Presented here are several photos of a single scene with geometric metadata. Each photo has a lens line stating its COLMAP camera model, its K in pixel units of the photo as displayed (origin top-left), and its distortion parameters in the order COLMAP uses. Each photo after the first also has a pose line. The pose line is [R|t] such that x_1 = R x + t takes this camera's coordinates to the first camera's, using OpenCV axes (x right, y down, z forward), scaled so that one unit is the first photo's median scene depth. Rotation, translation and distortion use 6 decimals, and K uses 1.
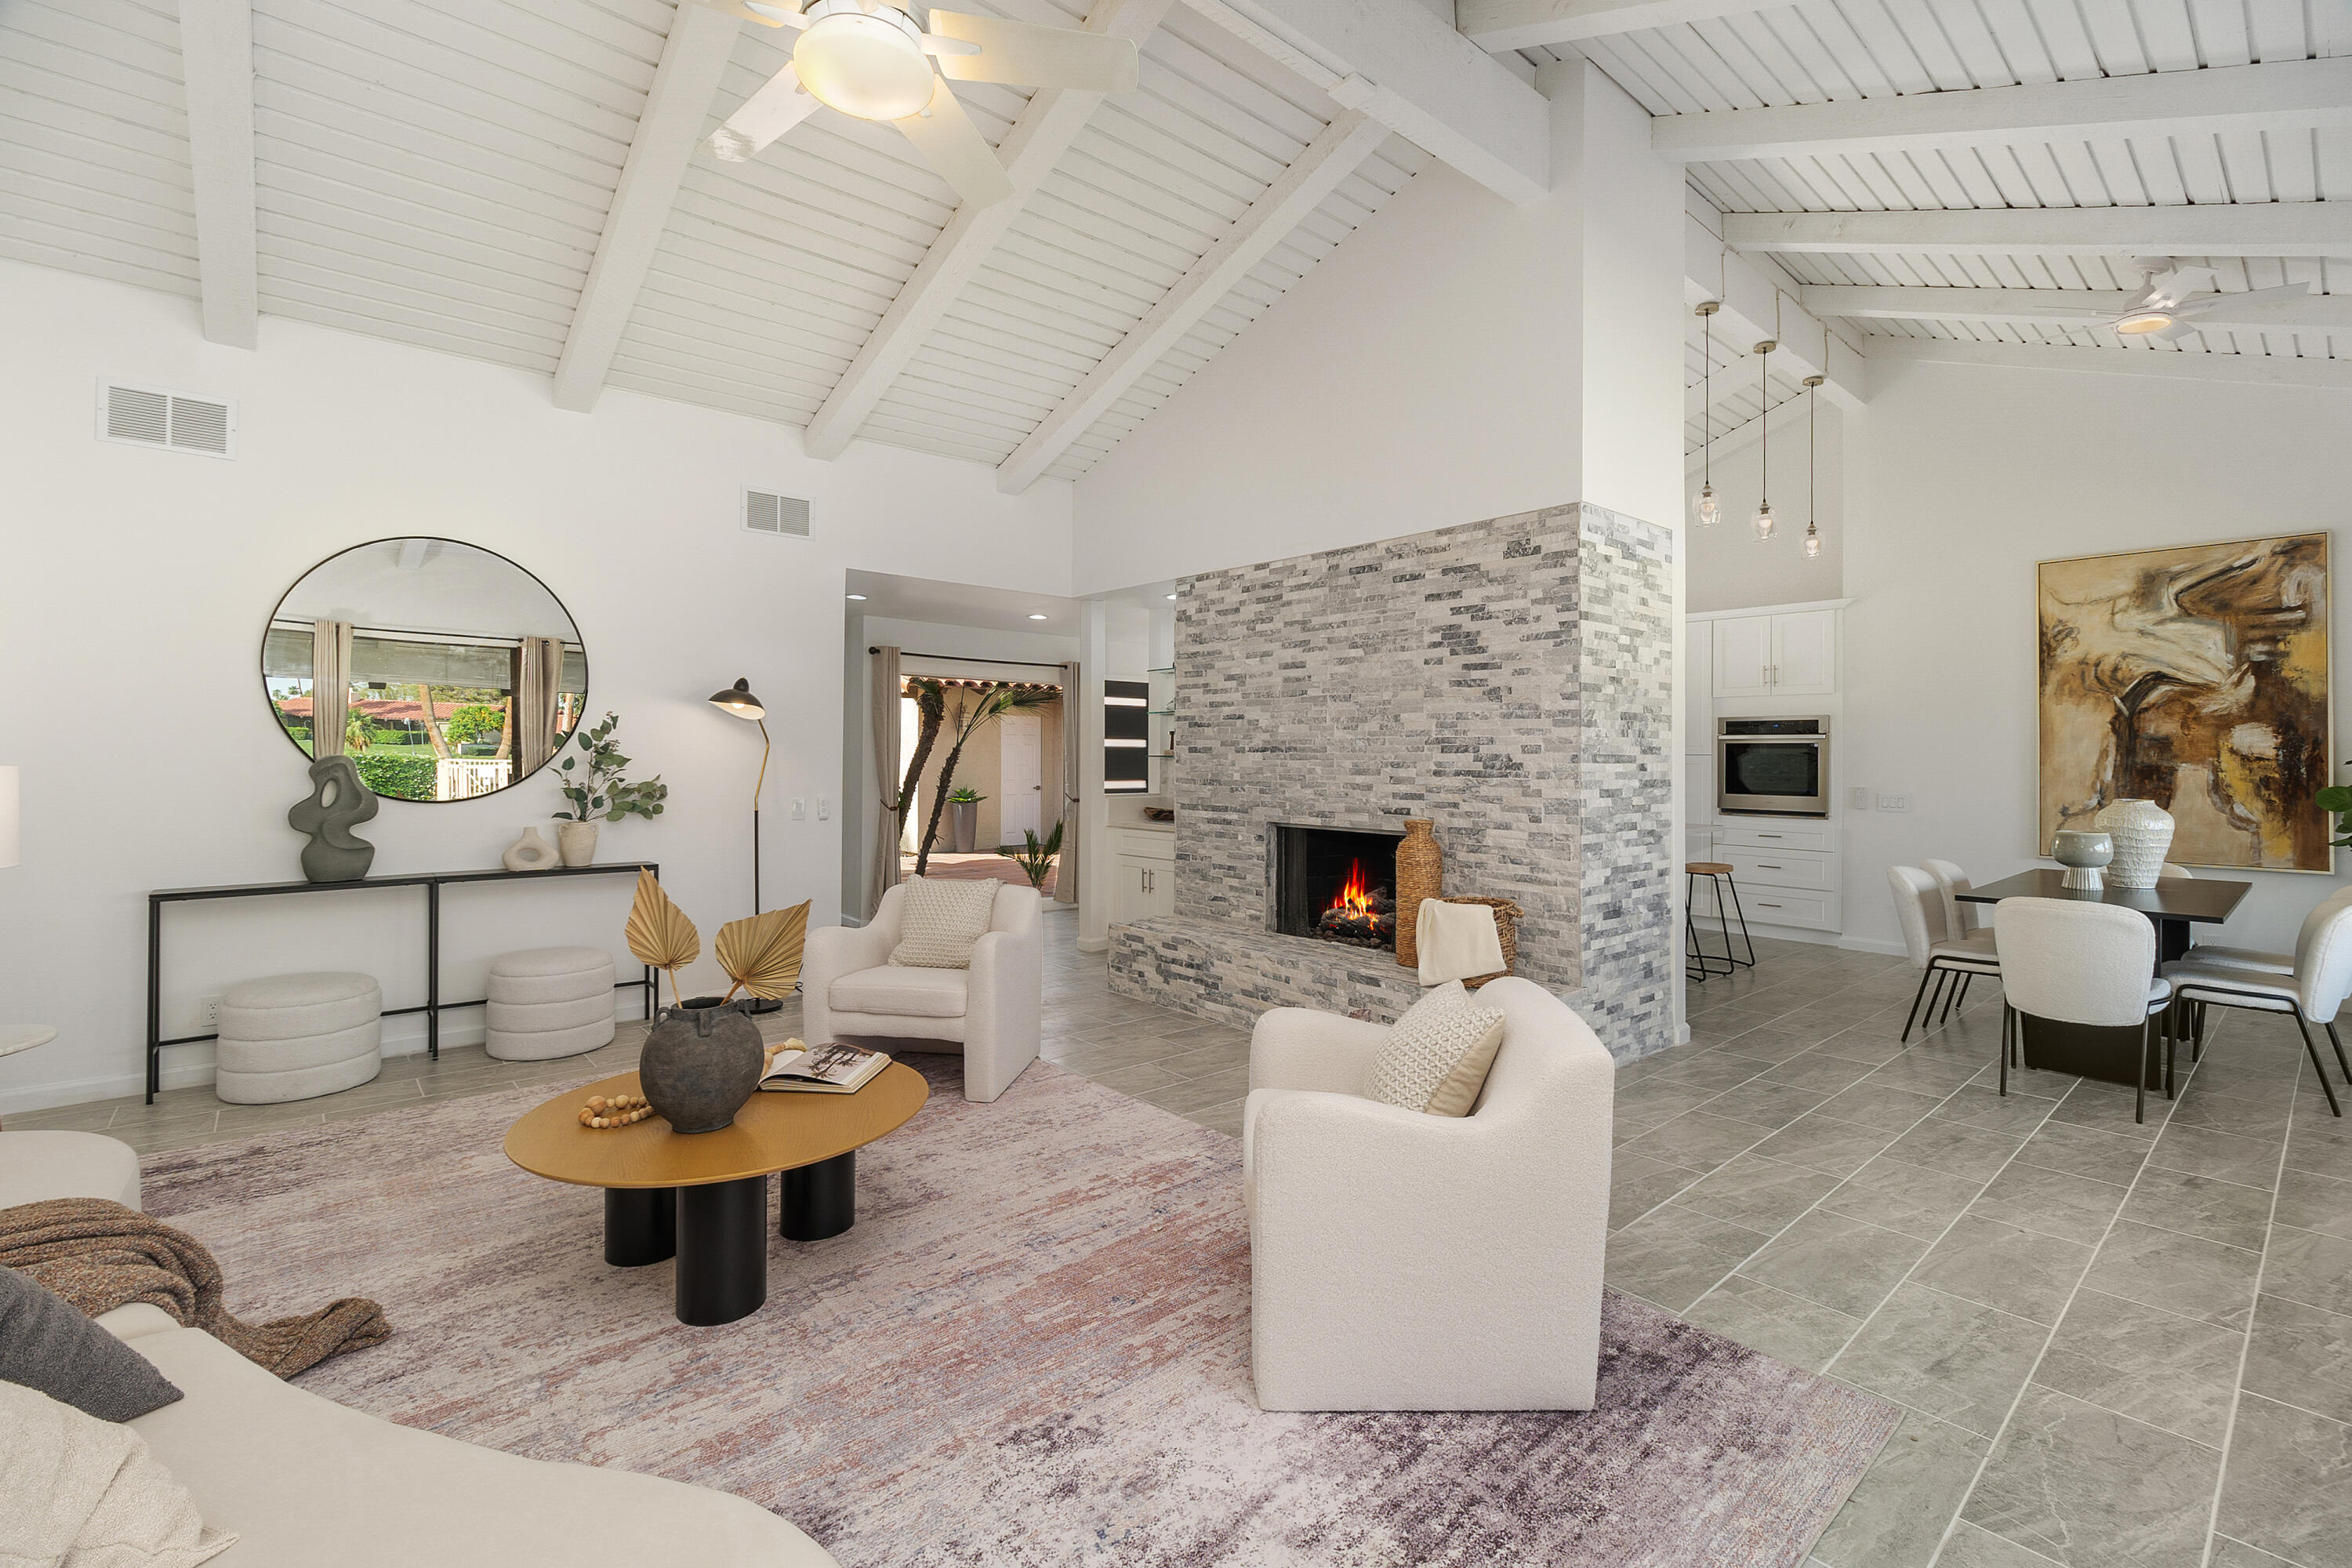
lens RADIAL K [[1030.9, 0, 1187.3], [0, 1030.9, 752.2], [0, 0, 1]] dist [-0.002809, -0.000126]
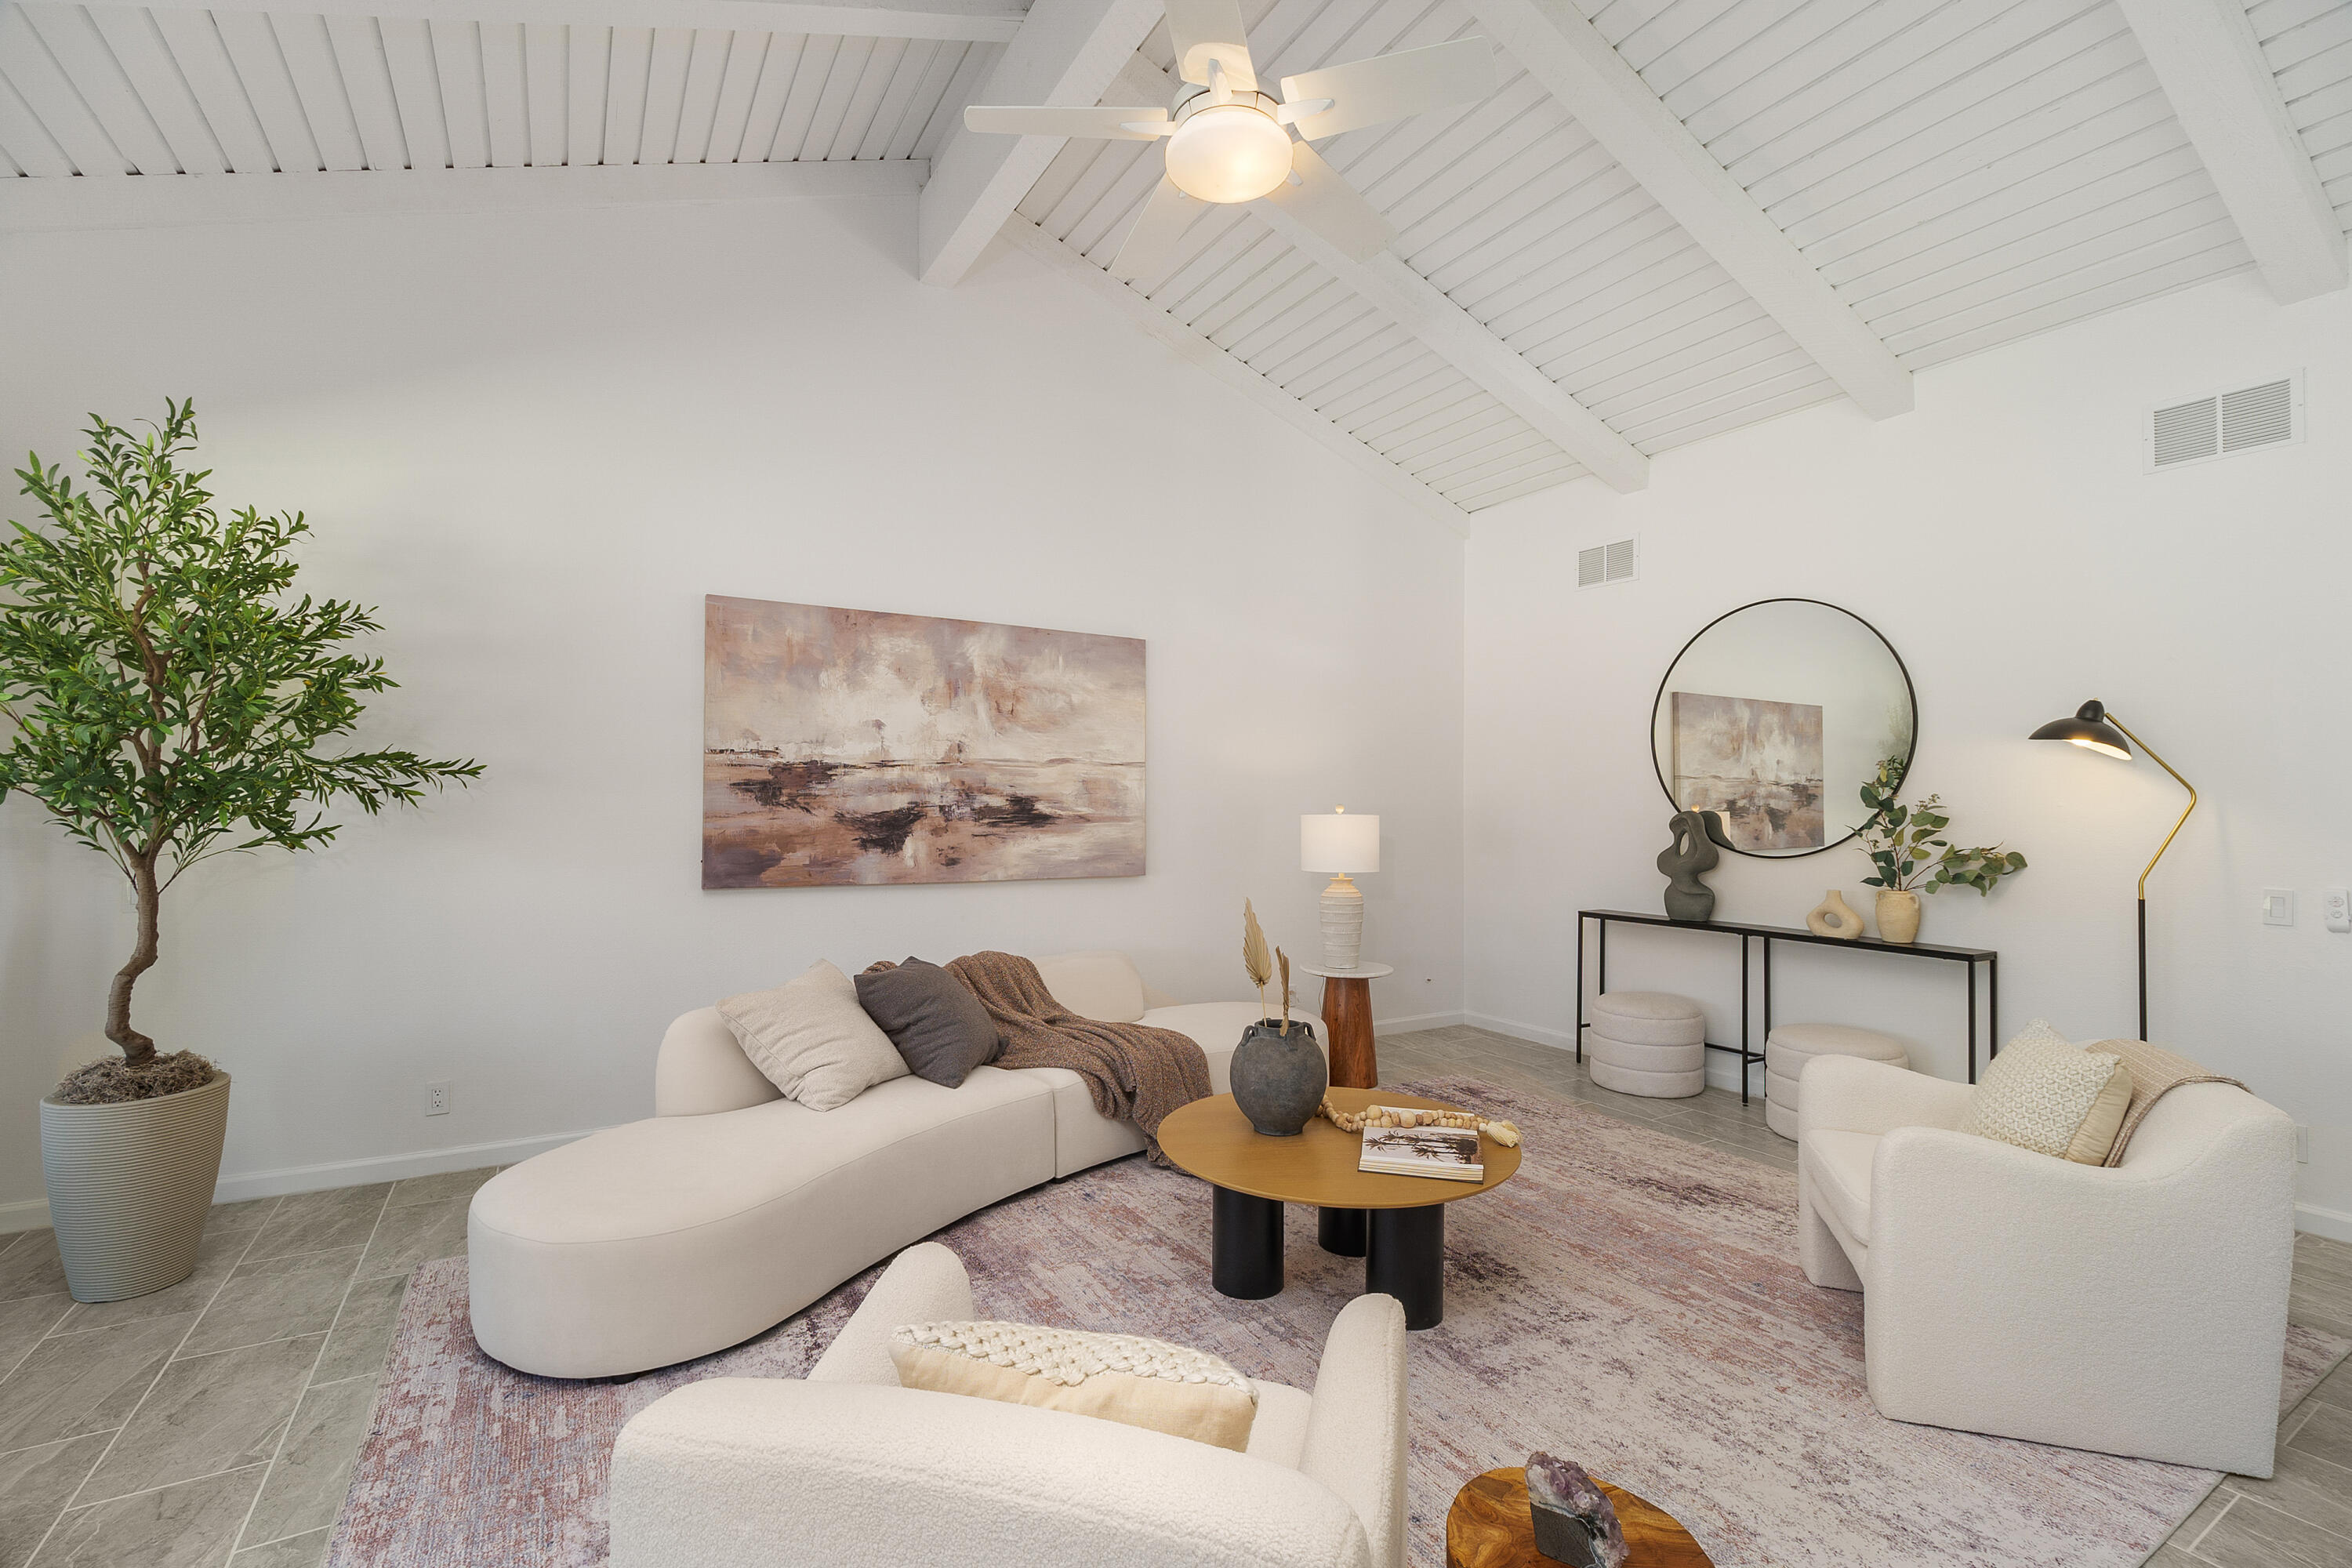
lens RADIAL K [[1030.9, 0, 1188.3], [0, 1030.9, 787.4], [0, 0, 1]] dist [-0.002809, -0.000126]
pose [[-0.173512, -0.019770, -0.984633, 0.314069], [-0.004299, 0.999804, -0.019316, 0.000755], [0.984822, 0.000882, -0.173563, 0.500945]]
